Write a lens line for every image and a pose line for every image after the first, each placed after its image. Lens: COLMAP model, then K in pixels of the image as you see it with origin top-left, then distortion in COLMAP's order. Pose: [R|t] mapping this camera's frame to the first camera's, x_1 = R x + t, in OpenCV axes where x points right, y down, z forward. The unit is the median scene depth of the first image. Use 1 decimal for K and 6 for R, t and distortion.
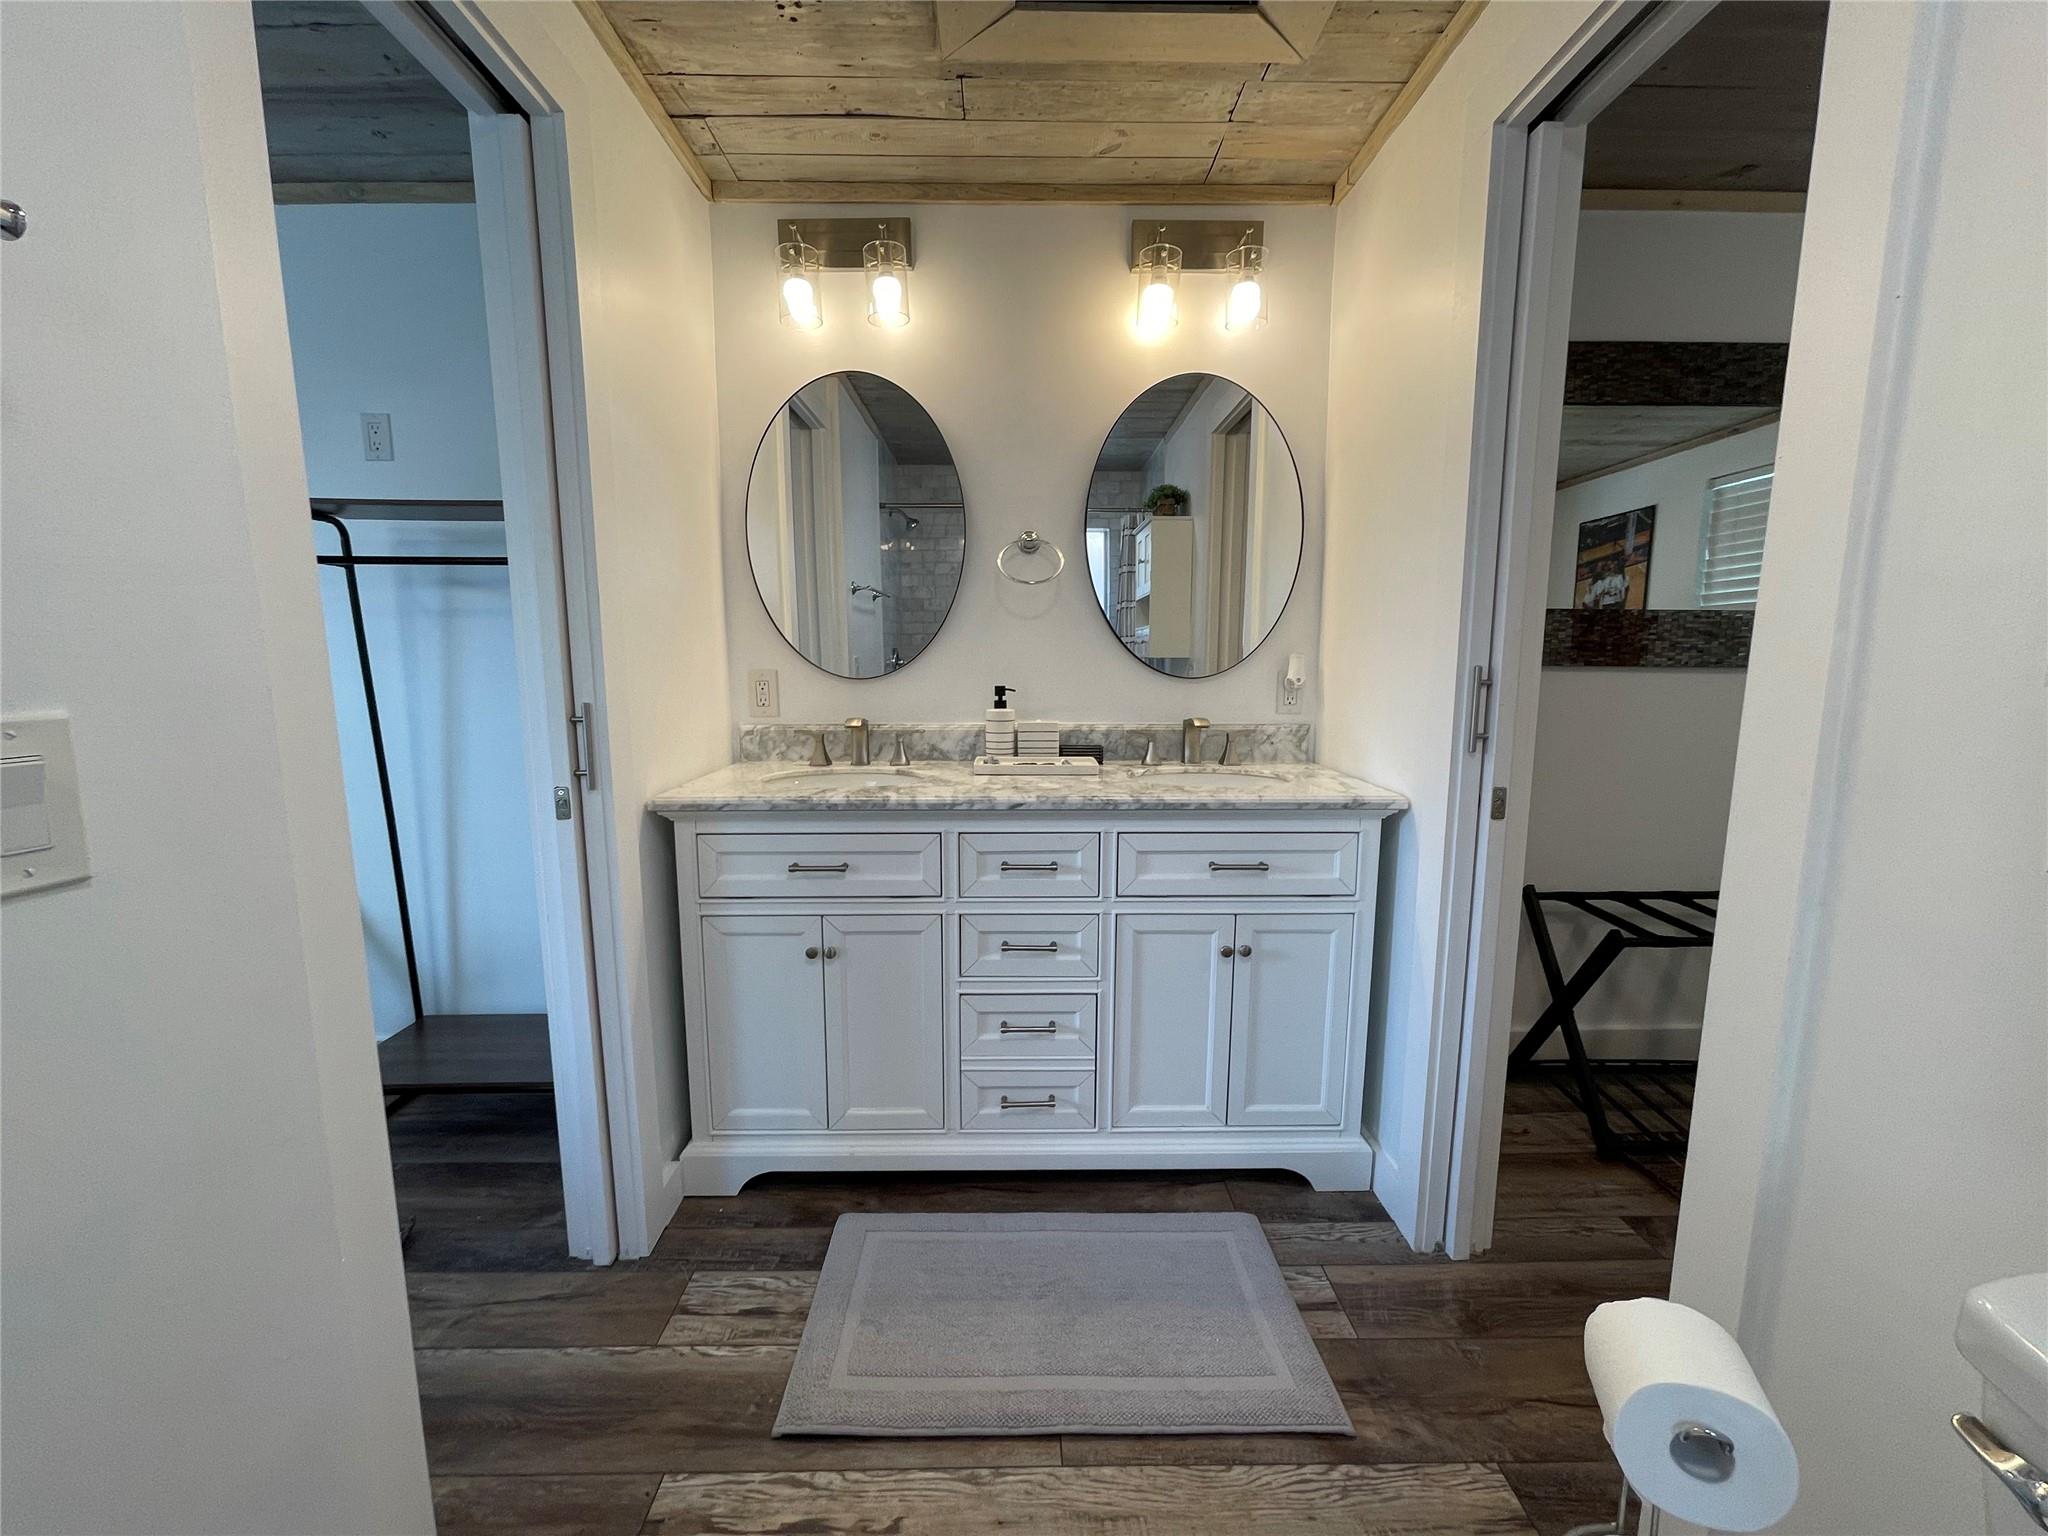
lens RADIAL K [[860.4, 0, 1024.0], [0, 860.4, 768.0], [0, 0, 1]] dist [-0.002378, -0.000148]
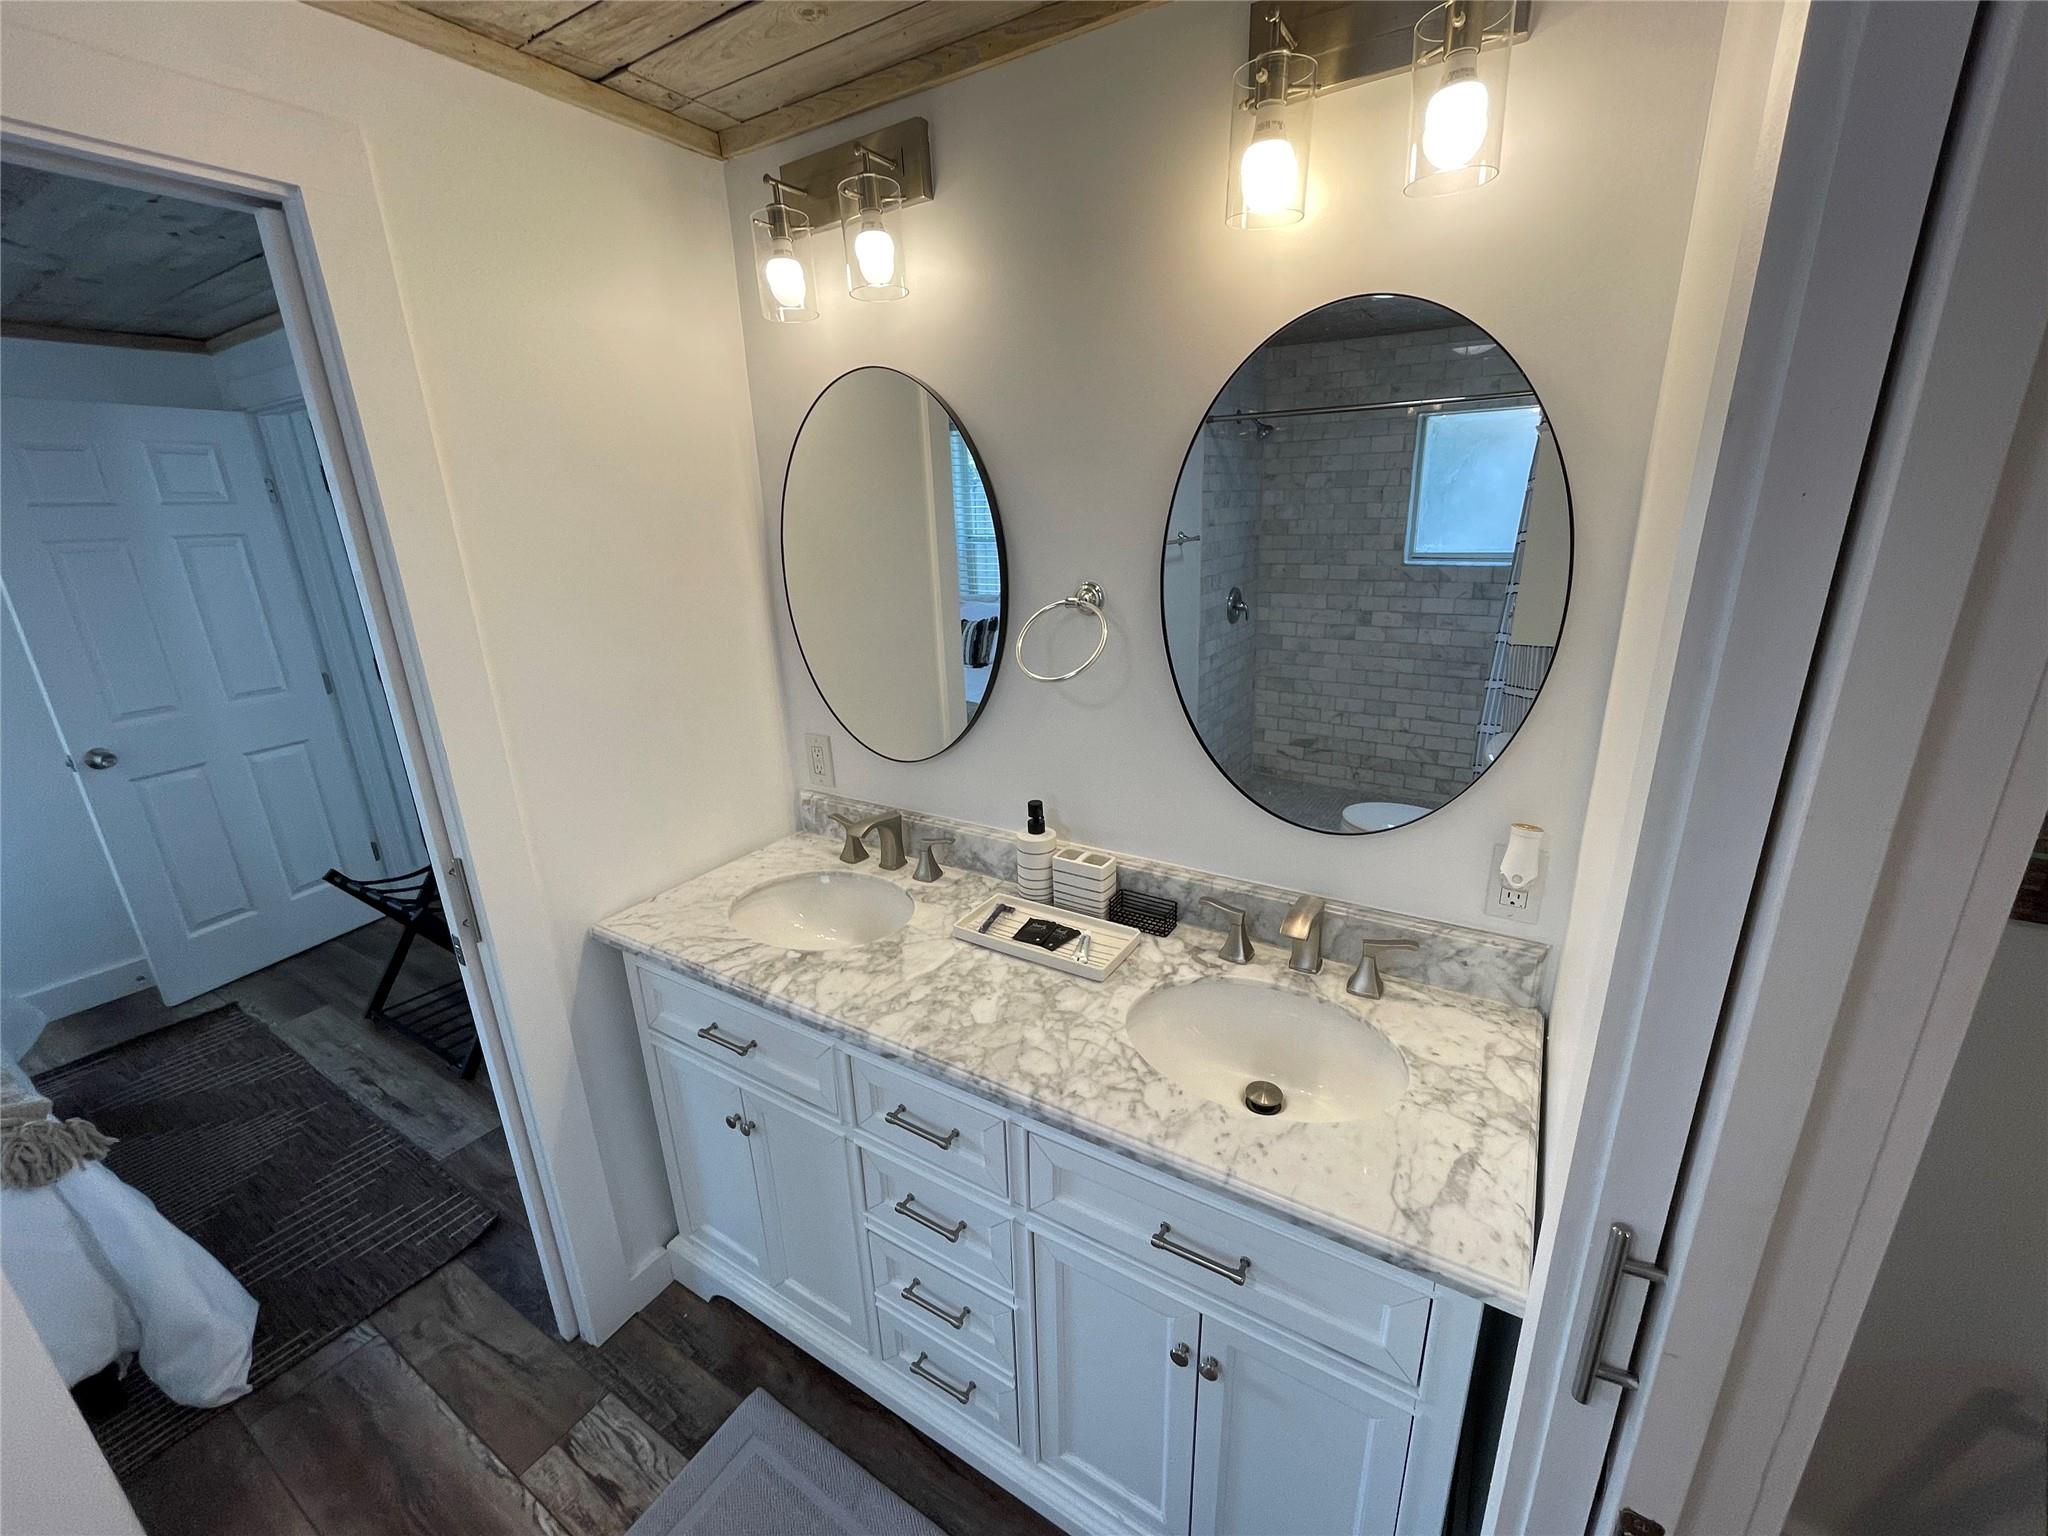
lens RADIAL K [[847.2, 0, 1024.0], [0, 847.2, 768.0], [0, 0, 1]] dist [0.000193, -0.000062]
pose [[0.835704, 0.141085, -0.530749, 0.347615], [-0.048278, 0.981570, 0.184906, -0.262480], [0.547054, -0.128903, 0.827113, 0.425076]]
